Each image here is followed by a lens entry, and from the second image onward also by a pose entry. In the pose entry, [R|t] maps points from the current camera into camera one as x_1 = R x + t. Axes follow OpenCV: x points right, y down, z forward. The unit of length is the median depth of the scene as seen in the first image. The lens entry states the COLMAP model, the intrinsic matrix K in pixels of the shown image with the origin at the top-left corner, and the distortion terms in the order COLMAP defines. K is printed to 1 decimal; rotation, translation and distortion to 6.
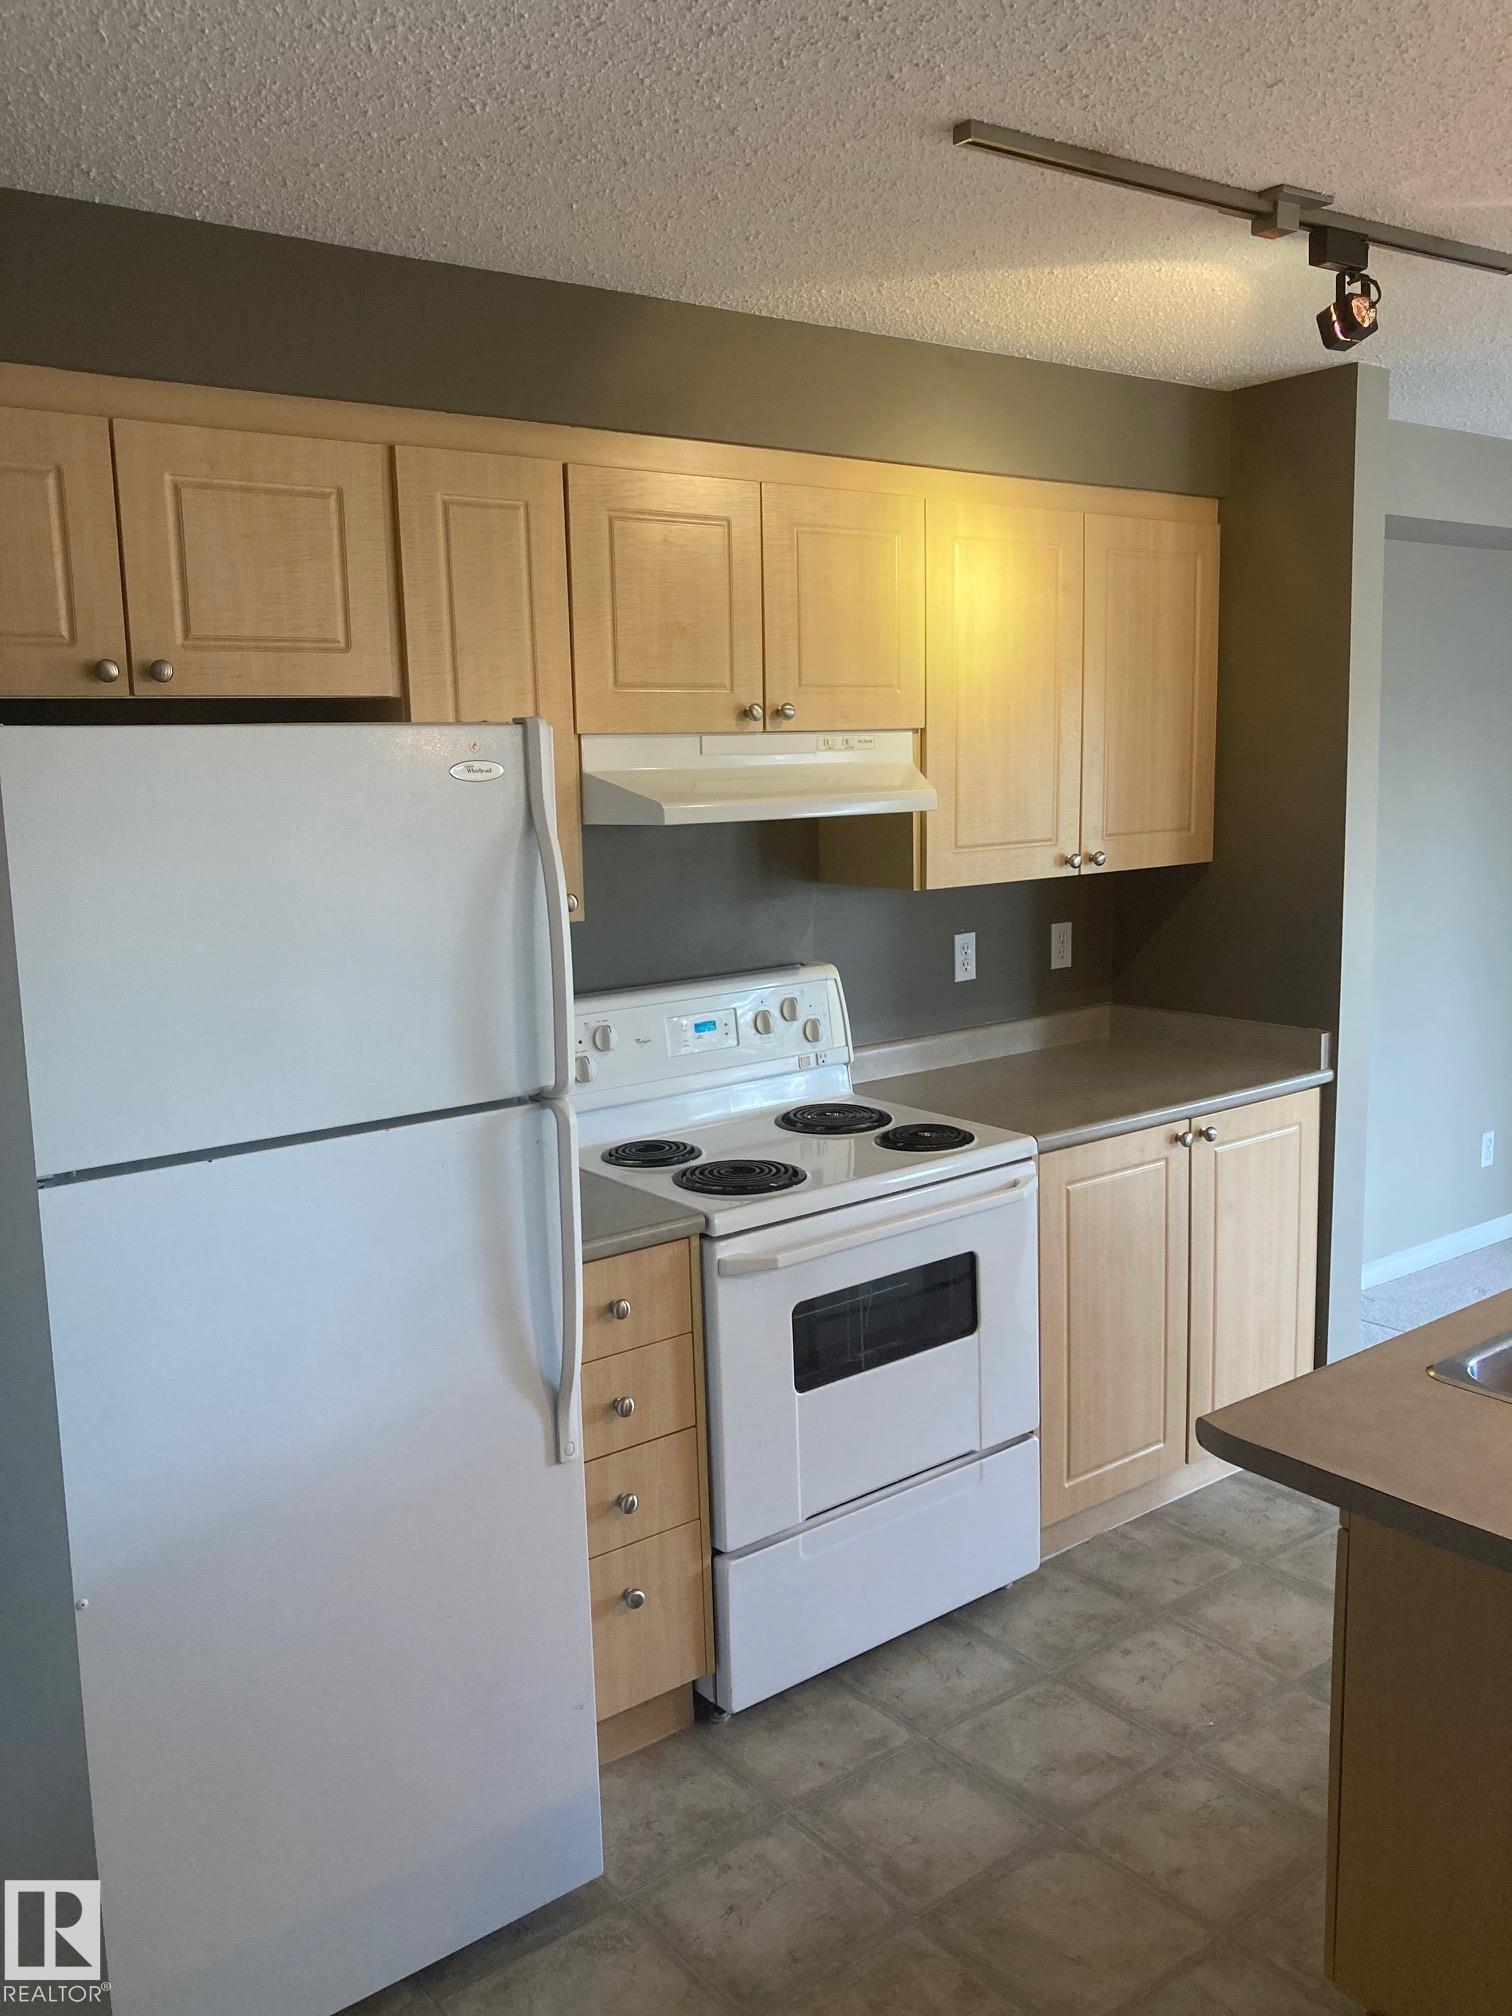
lens RADIAL K [[1690.5, 0, 764.6], [0, 1690.5, 1022.4], [0, 0, 1]] dist [0.040246, -0.032154]
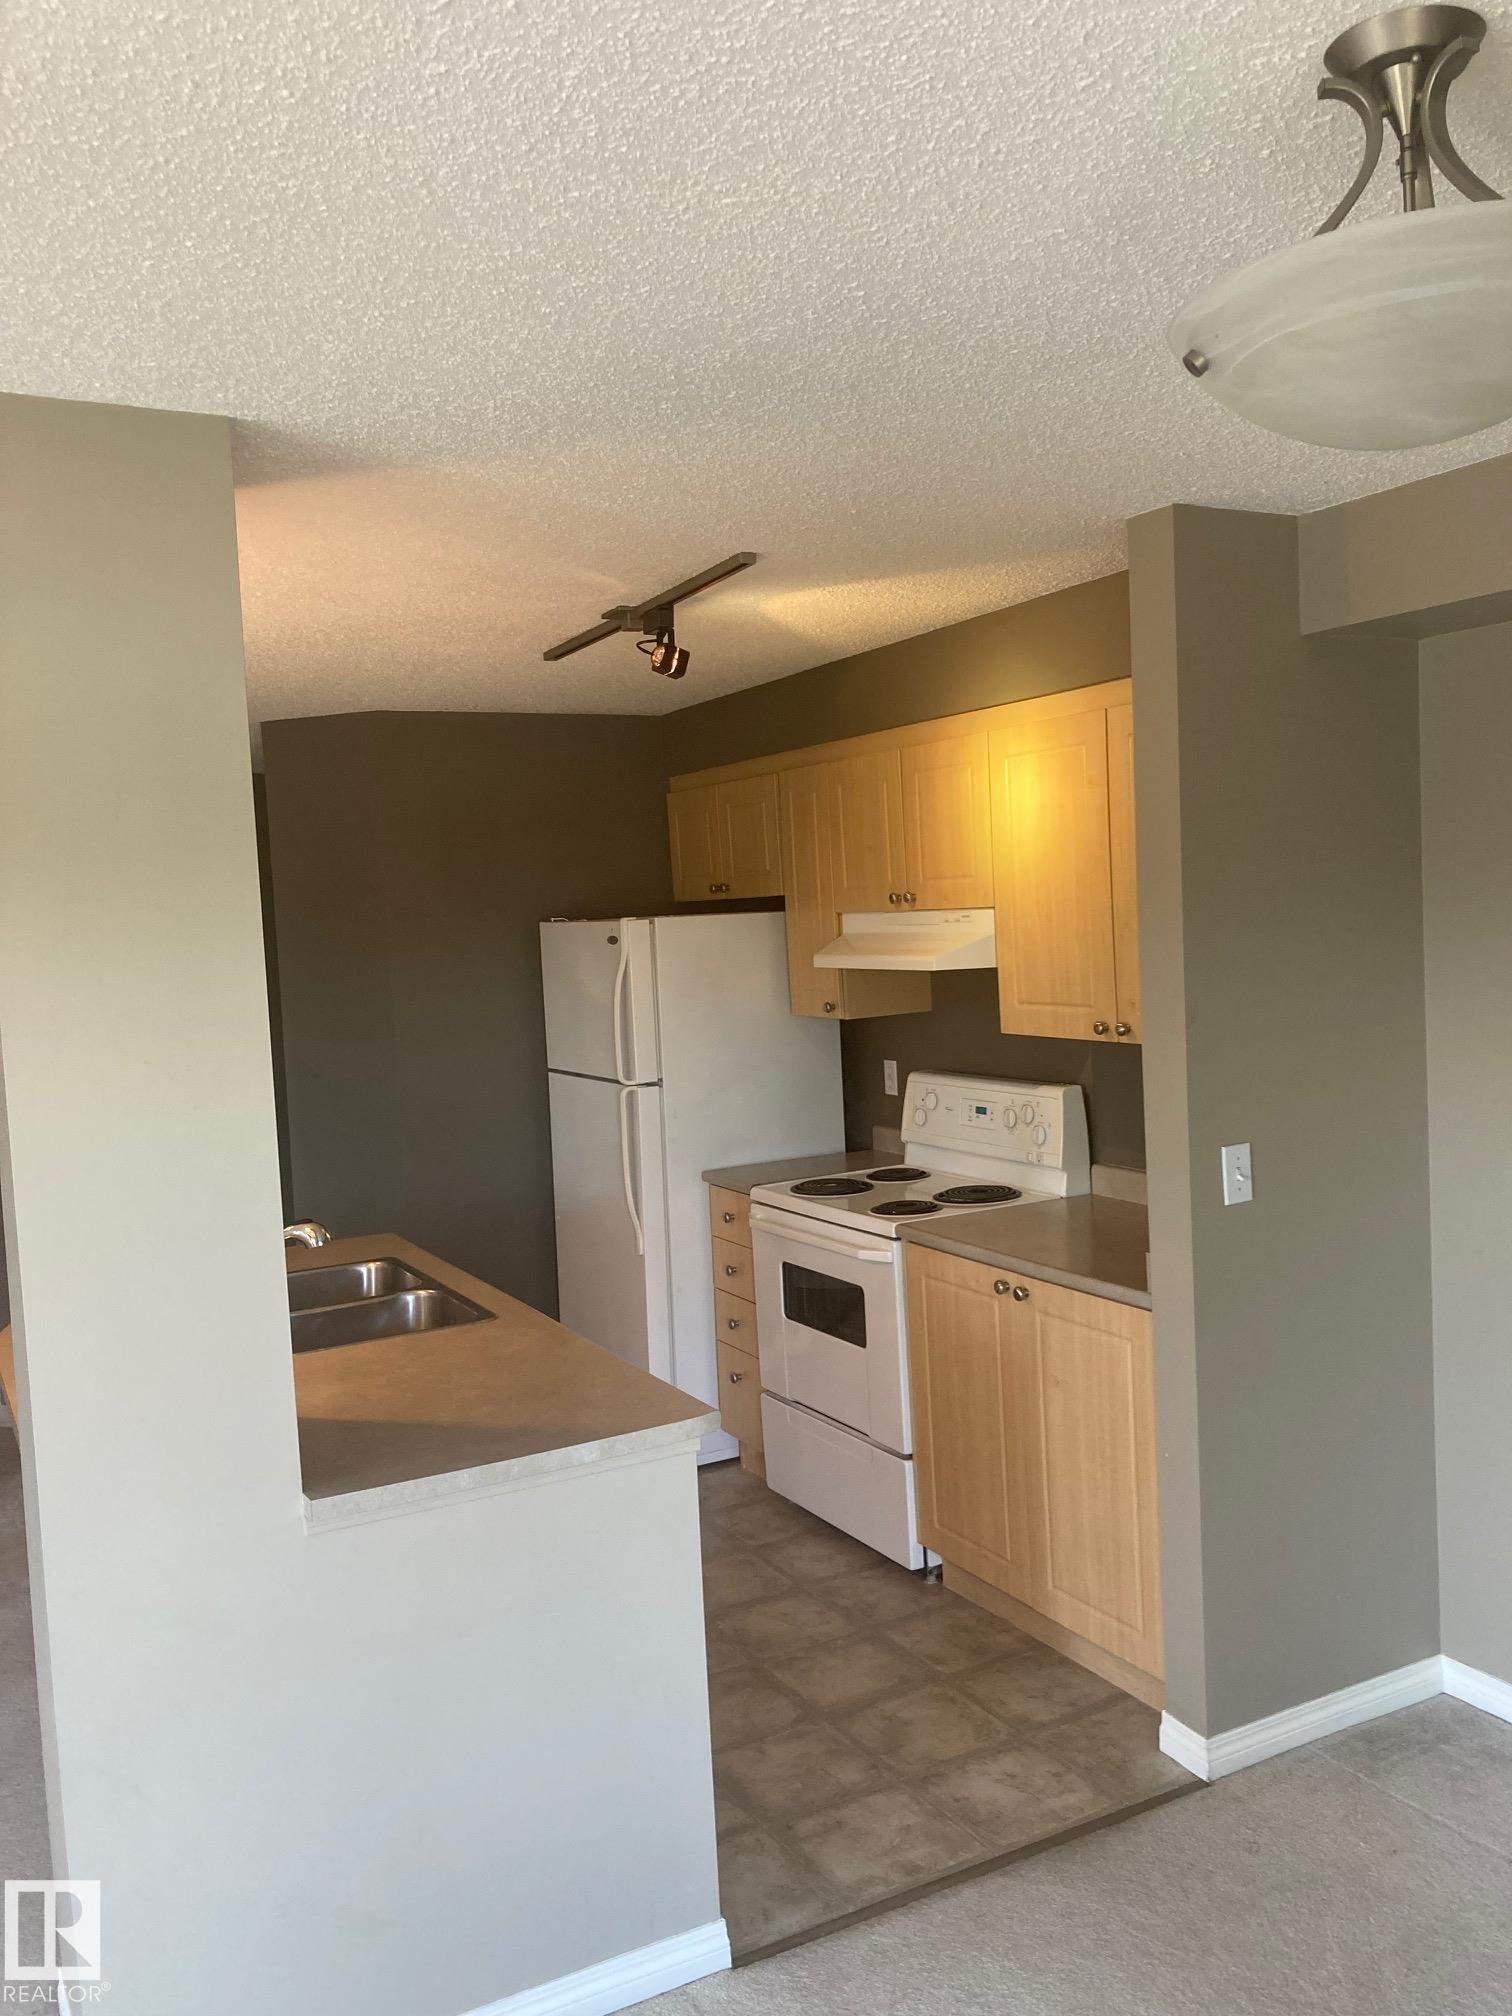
lens RADIAL K [[1607.1, 0, 763.9], [0, 1607.1, 1015.2], [0, 0, 1]] dist [-0.010342, -0.005333]
pose [[-0.166858, 0.096577, -0.981240, 1.429239], [-0.108193, 0.987388, 0.115580, -0.232436], [0.980027, 0.125449, -0.154304, 1.114337]]
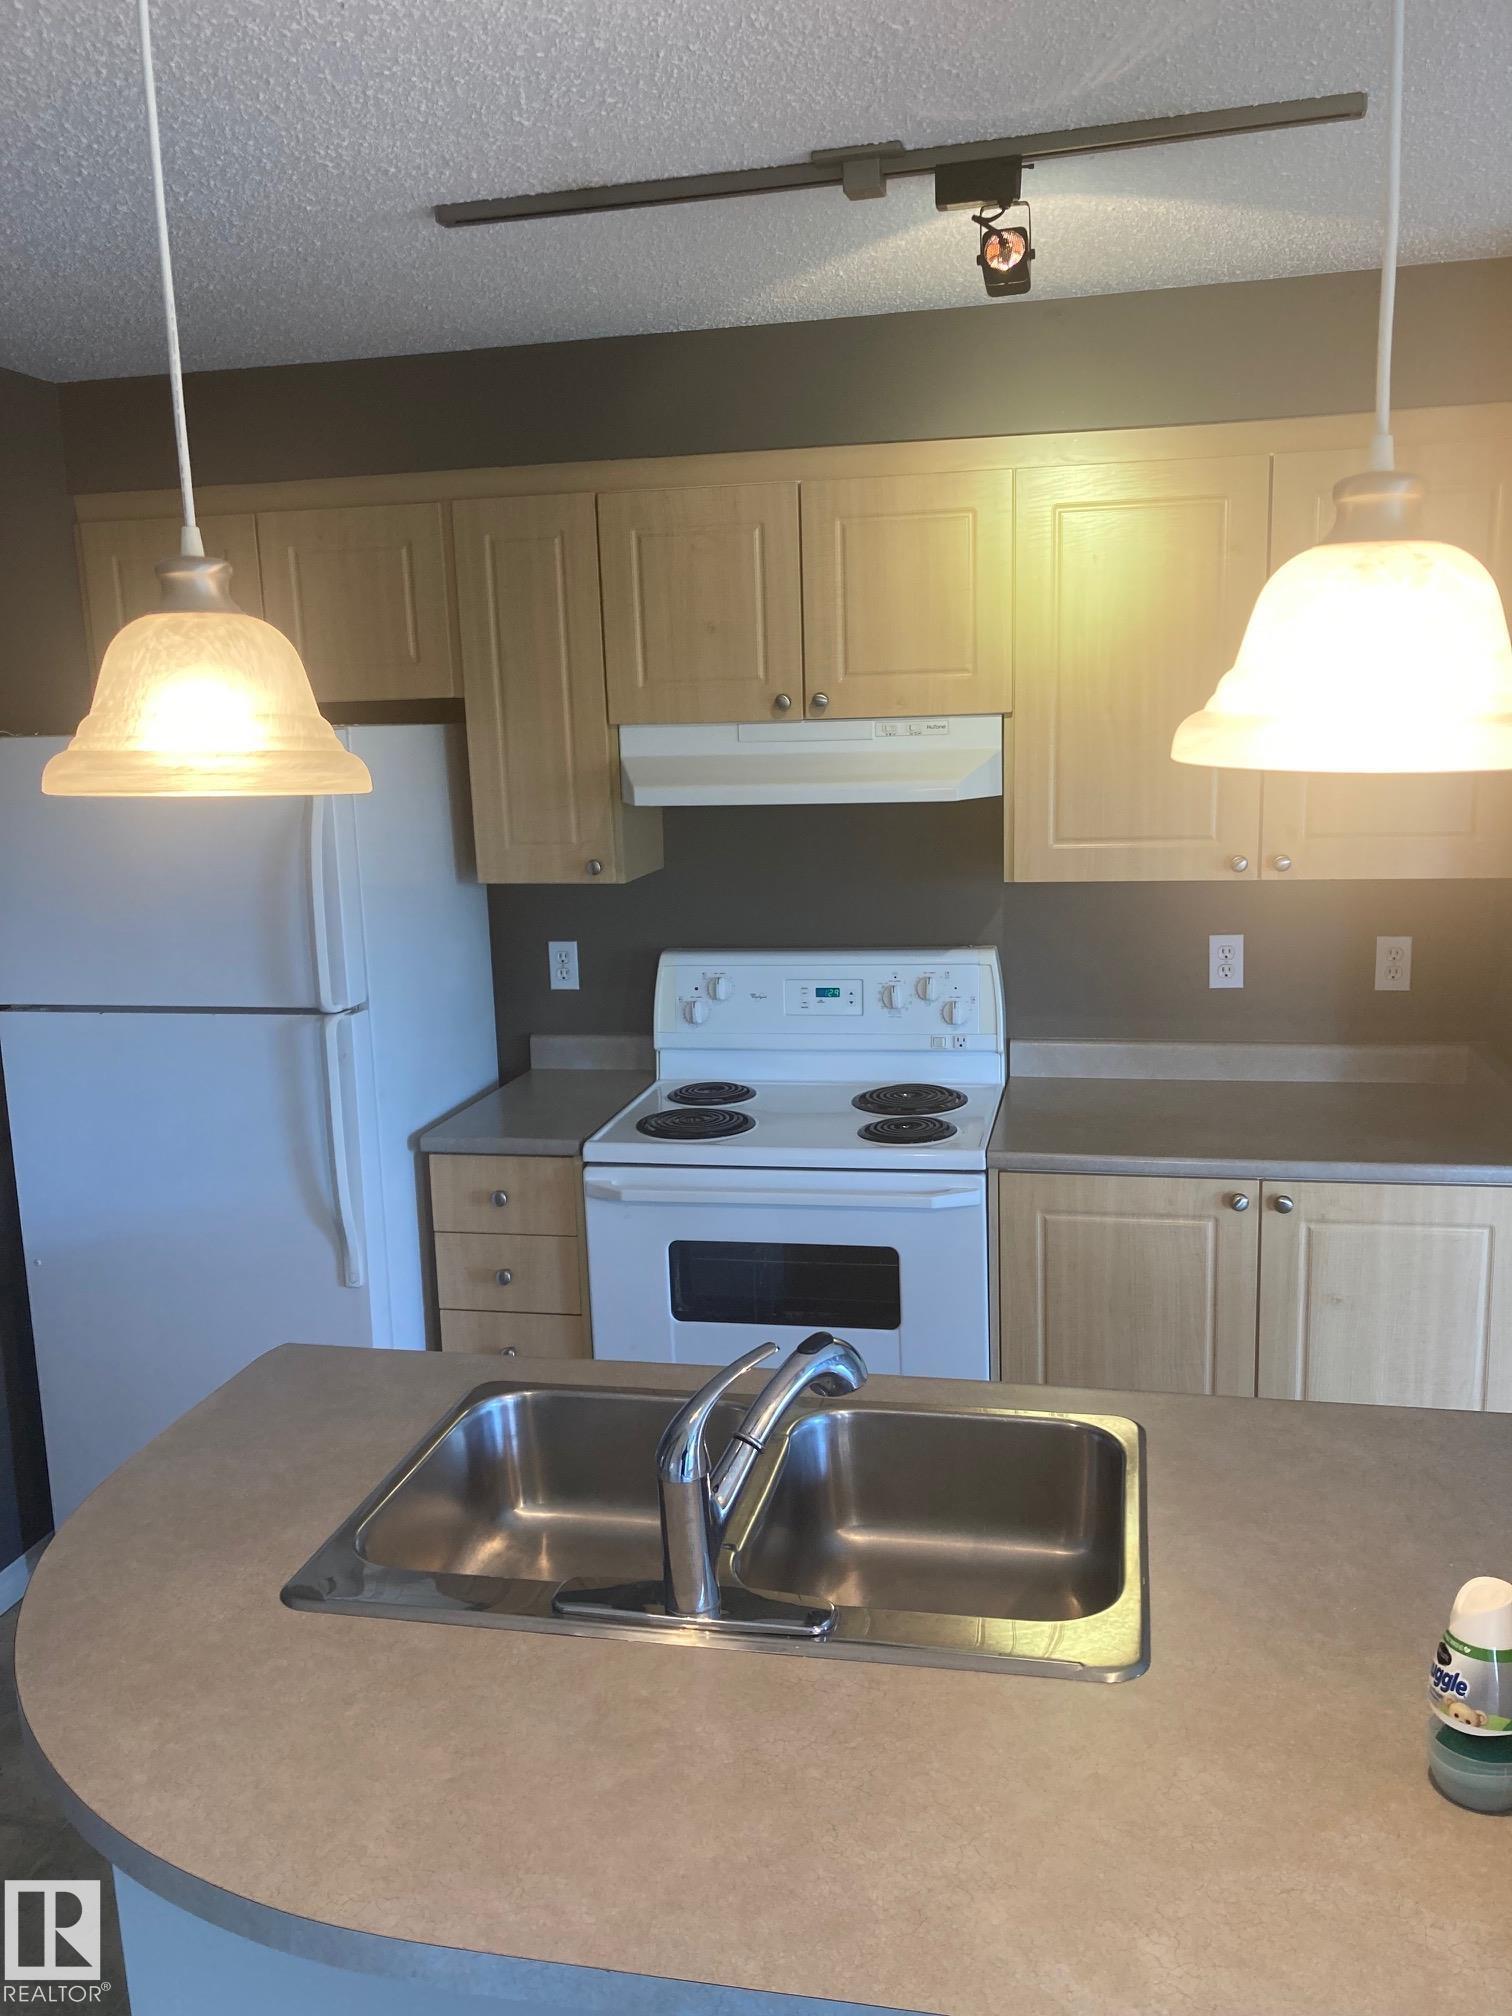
lens RADIAL K [[1690.5, 0, 760.9], [0, 1690.5, 1046.5], [0, 0, 1]] dist [0.040246, -0.032154]
pose [[0.623960, 0.157611, -0.765397, 0.831953], [-0.110097, 0.987410, 0.113577, -0.088019], [0.773662, 0.013400, 0.633457, 0.312948]]
